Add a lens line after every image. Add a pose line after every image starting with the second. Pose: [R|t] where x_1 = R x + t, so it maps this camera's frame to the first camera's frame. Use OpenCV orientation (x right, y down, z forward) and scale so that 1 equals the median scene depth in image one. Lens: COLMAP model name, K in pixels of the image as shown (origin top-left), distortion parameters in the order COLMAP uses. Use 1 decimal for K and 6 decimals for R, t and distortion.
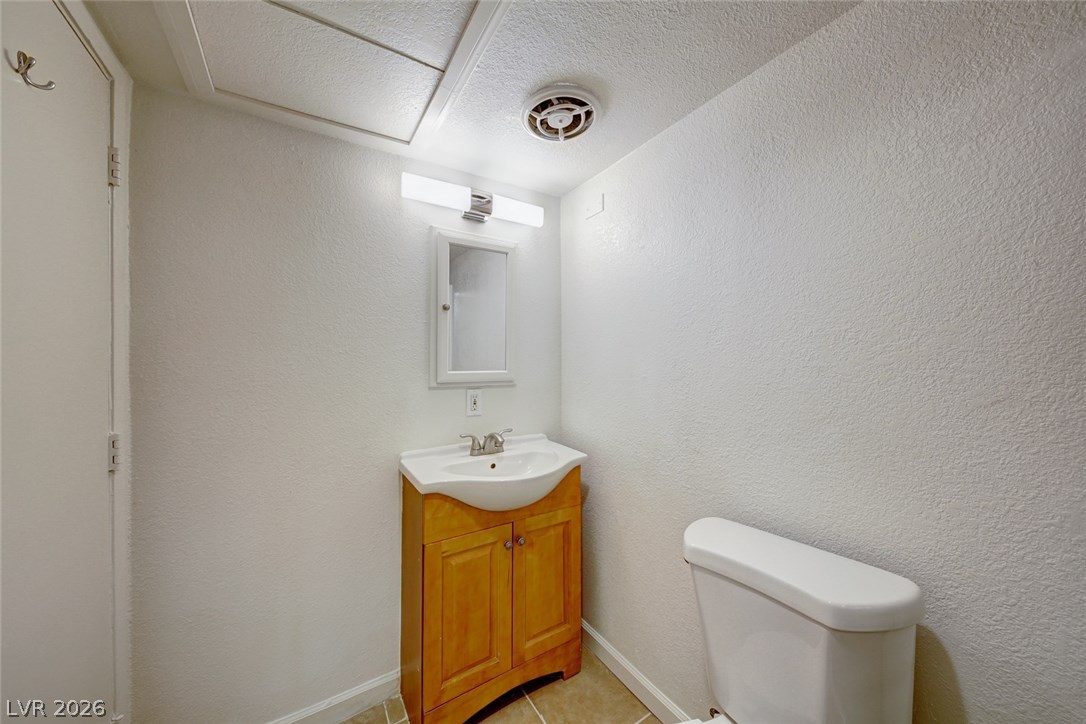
lens RADIAL K [[375.2, 0, 542.0], [0, 375.2, 361.9], [0, 0, 1]] dist [0.017246, -0.004868]
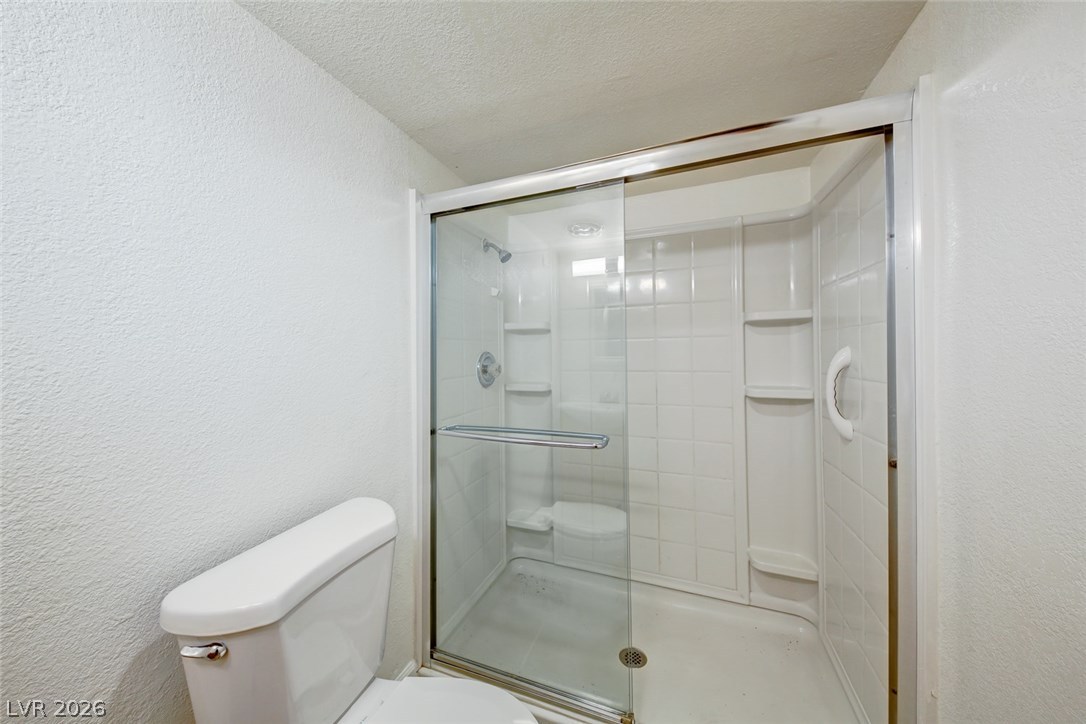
lens RADIAL K [[375.2, 0, 540.6], [0, 375.2, 353.2], [0, 0, 1]] dist [0.017246, -0.004868]
pose [[-0.590795, 0.004192, 0.806811, -0.462331], [0.014928, 0.999872, 0.005736, 0.007020], [-0.806683, 0.015433, -0.590782, 0.899170]]
